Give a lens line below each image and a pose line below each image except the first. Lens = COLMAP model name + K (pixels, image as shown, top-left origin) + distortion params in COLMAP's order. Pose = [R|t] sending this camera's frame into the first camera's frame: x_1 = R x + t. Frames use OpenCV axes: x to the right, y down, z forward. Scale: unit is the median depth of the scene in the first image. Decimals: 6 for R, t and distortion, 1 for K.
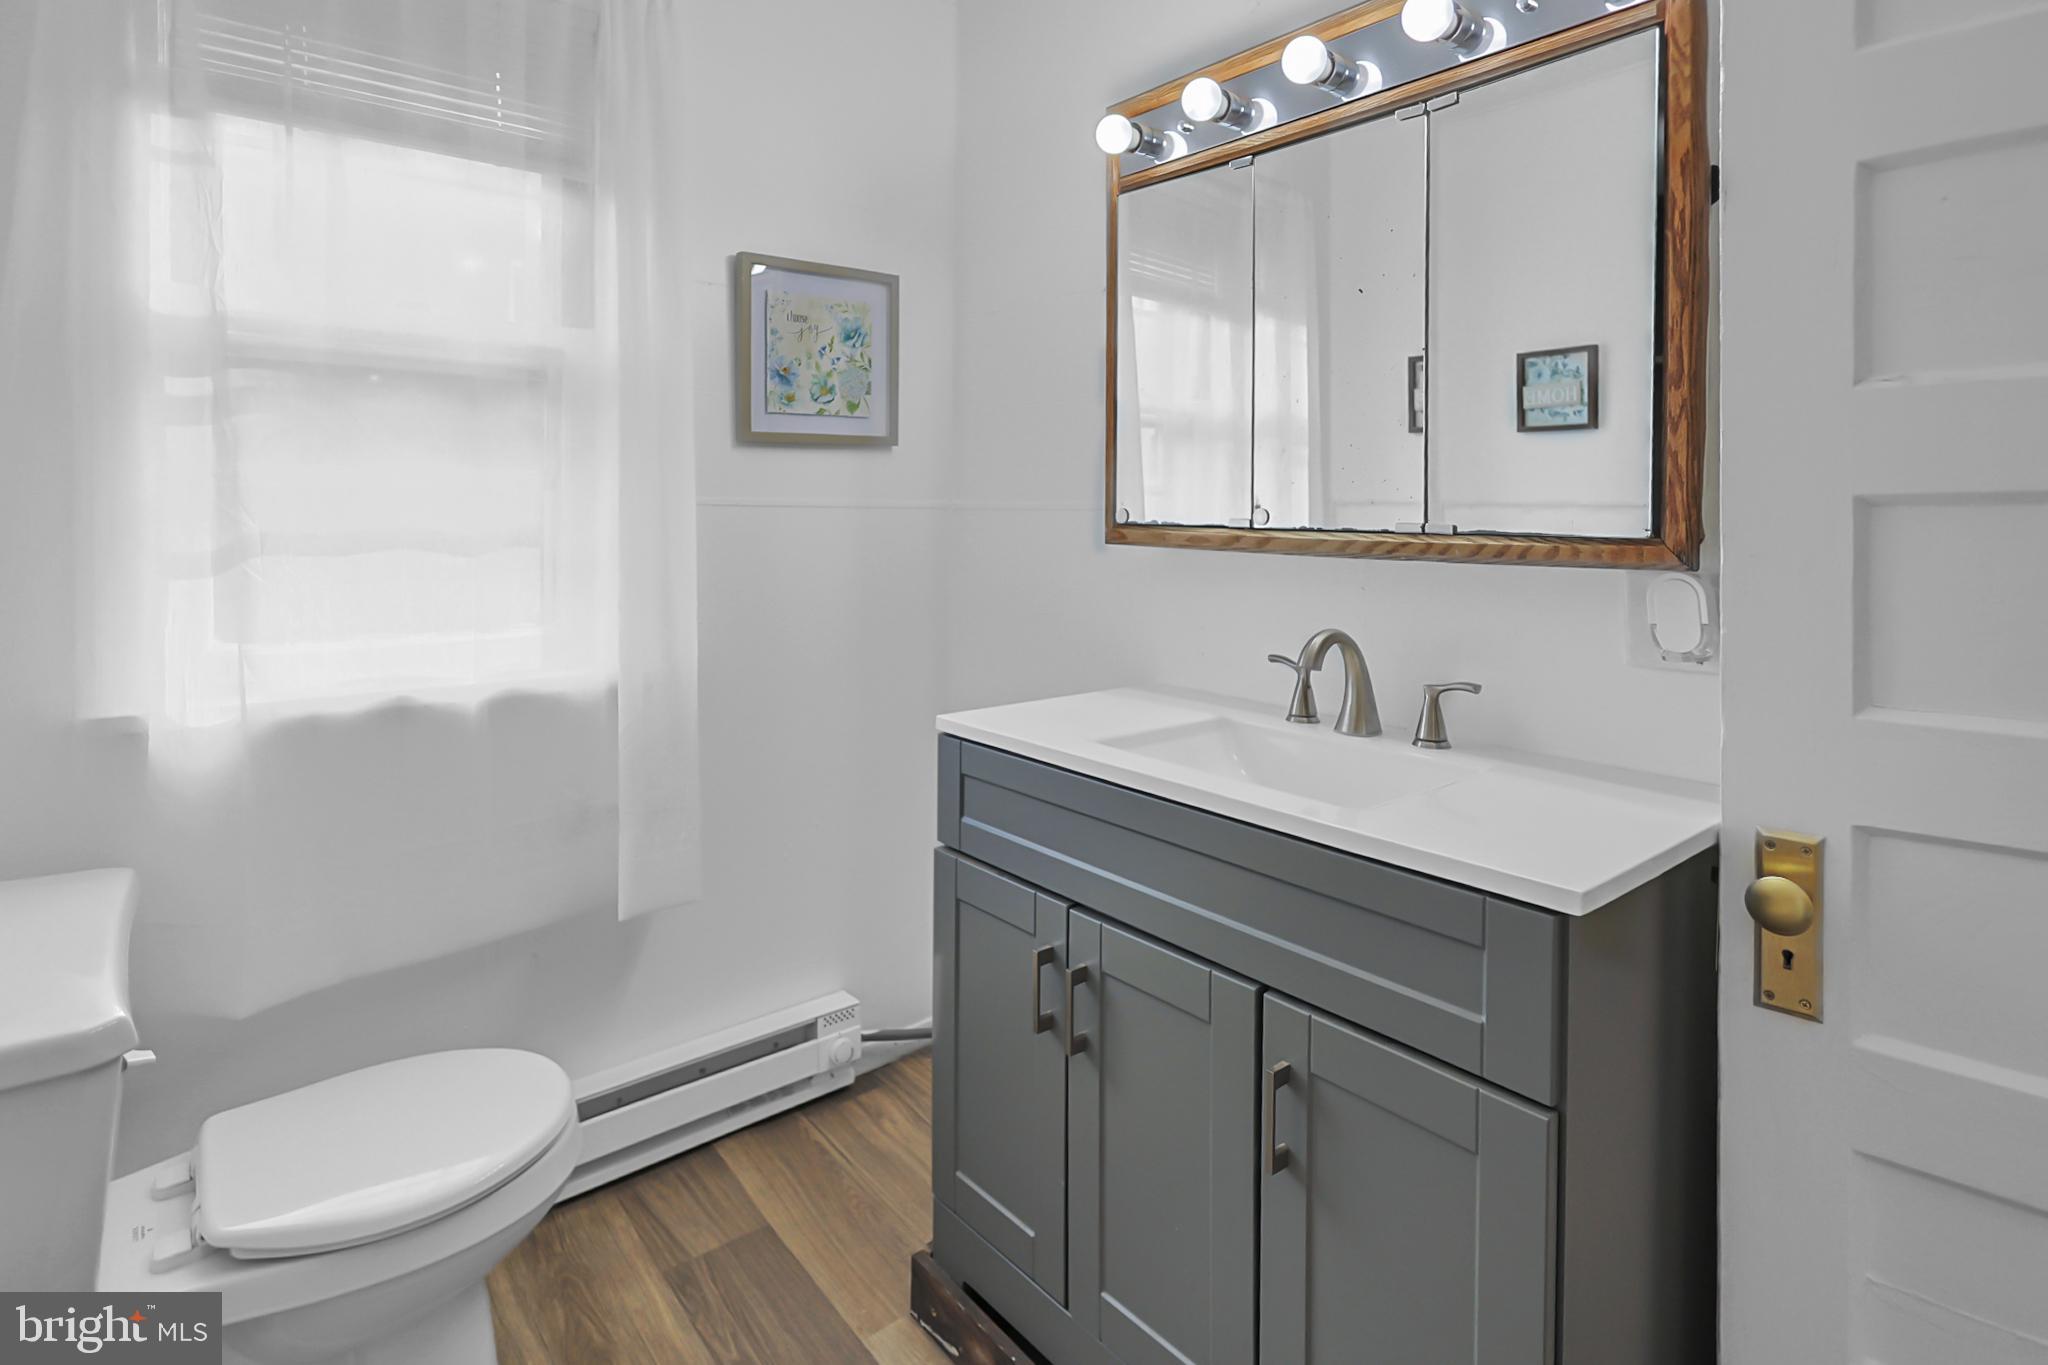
lens RADIAL K [[1085.8, 0, 1023.0], [0, 1085.8, 599.4], [0, 0, 1]] dist [0.001741, 0.000585]
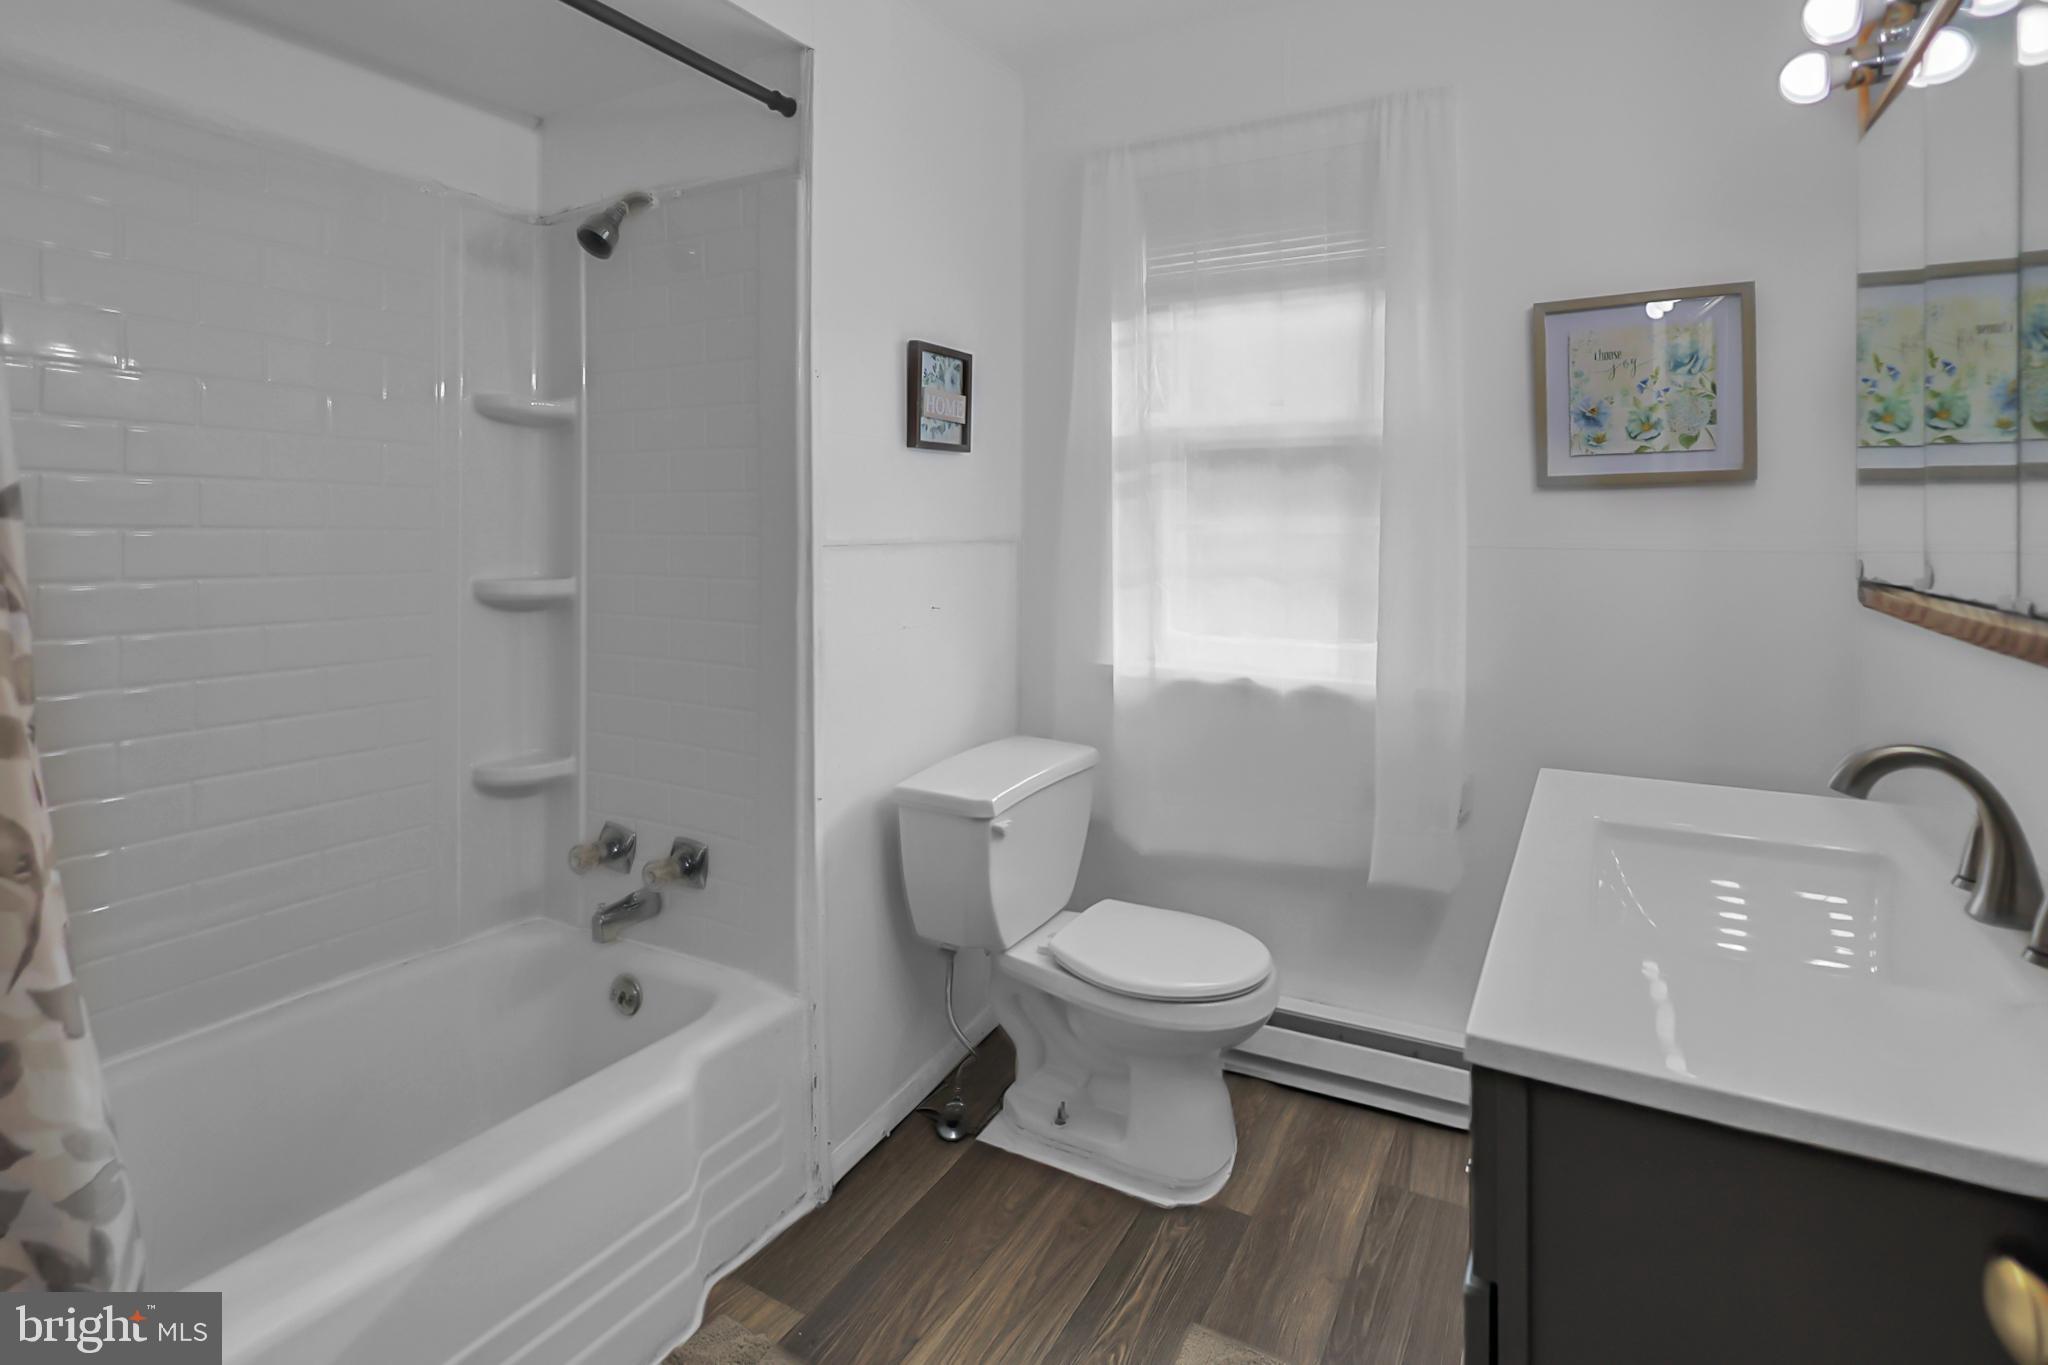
lens RADIAL K [[998.4, 0, 1024.0], [0, 998.4, 682.5], [0, 0, 1]] dist [0.002088, 0.000325]
pose [[0.367579, 0.134324, -0.920240, 0.464172], [-0.083116, 0.990299, 0.111351, -0.024540], [0.926271, 0.035556, 0.375178, 0.187247]]
